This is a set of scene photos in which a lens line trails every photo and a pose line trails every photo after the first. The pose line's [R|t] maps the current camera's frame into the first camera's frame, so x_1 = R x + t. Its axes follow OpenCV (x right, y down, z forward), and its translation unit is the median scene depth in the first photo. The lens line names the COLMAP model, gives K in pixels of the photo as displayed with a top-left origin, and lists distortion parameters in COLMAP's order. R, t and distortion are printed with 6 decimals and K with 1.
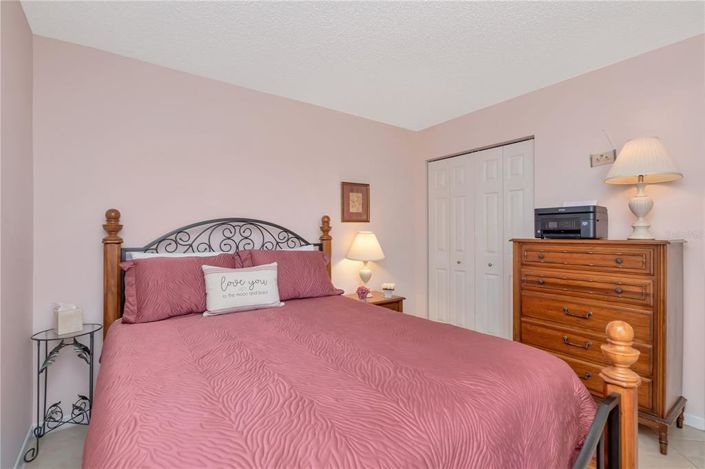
lens RADIAL K [[335.7, 0, 353.2], [0, 335.7, 232.8], [0, 0, 1]] dist [-0.000120, -0.000006]
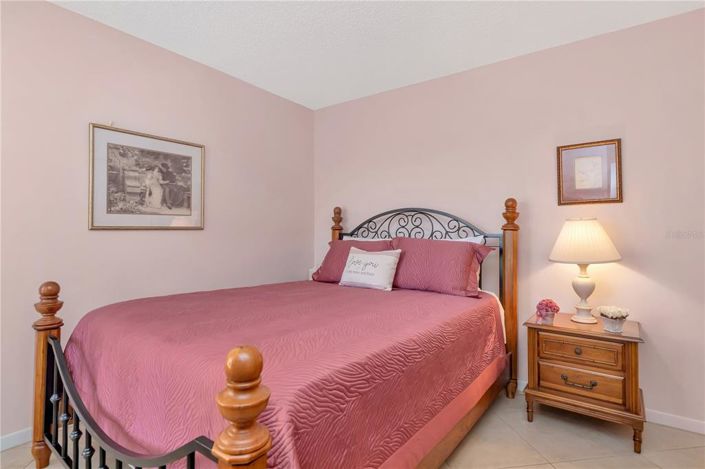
lens RADIAL K [[369.0, 0, 352.7], [0, 369.0, 230.7], [0, 0, 1]] dist [0.003202, 0.000123]
pose [[0.295781, 0.004414, -0.955246, 0.704692], [-0.005479, 0.999981, 0.002924, 0.024960], [0.955240, 0.004368, 0.295799, 0.470263]]
